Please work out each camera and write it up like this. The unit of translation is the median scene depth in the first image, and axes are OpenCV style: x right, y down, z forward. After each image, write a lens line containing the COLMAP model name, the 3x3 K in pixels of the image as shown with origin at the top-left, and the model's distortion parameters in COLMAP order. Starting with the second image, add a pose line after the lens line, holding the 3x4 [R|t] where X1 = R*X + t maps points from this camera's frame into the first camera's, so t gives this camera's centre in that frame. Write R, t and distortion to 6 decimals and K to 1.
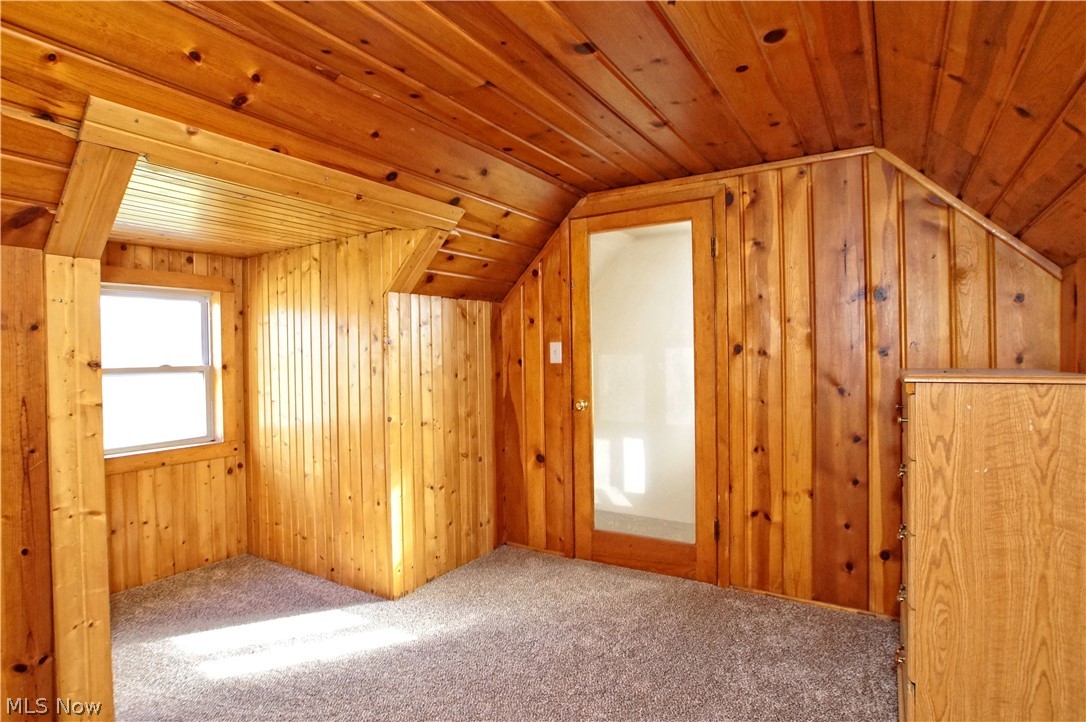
lens RADIAL K [[546.3, 0, 543.0], [0, 546.3, 361.0], [0, 0, 1]] dist [-0.056685, 0.028181]
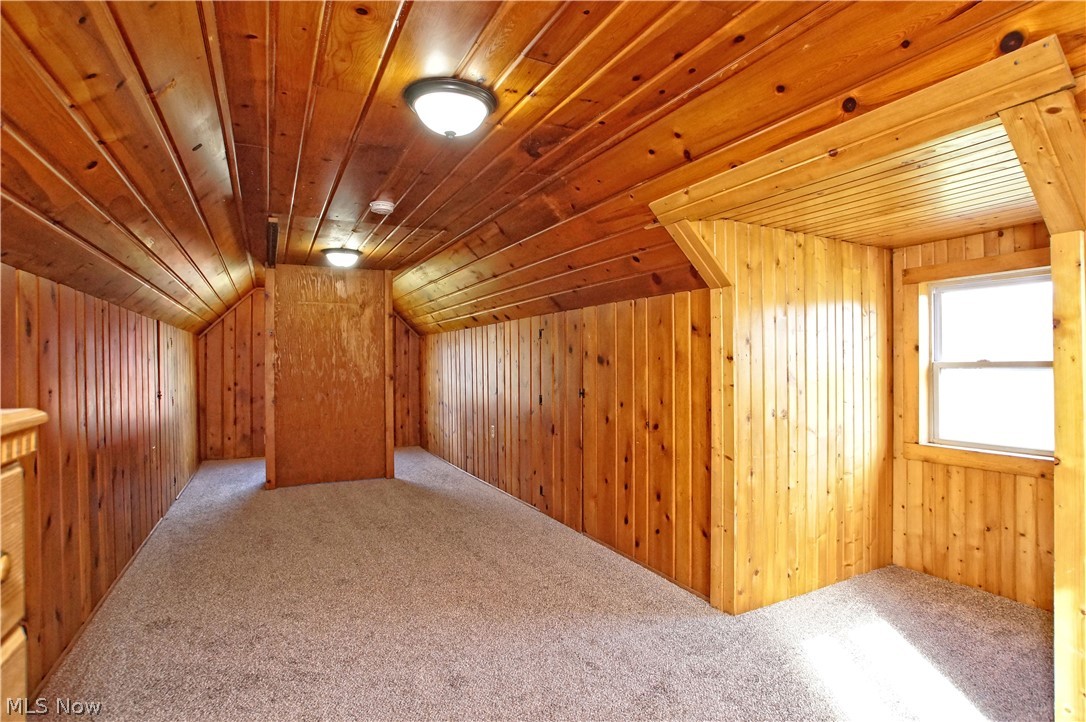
lens RADIAL K [[546.3, 0, 543.0], [0, 546.3, 361.0], [0, 0, 1]] dist [-0.056685, 0.028181]
pose [[-0.503795, 0.027351, -0.863390, 0.912434], [0.009051, 0.999611, 0.026385, -0.036025], [0.863776, 0.005478, -0.503846, 1.667427]]
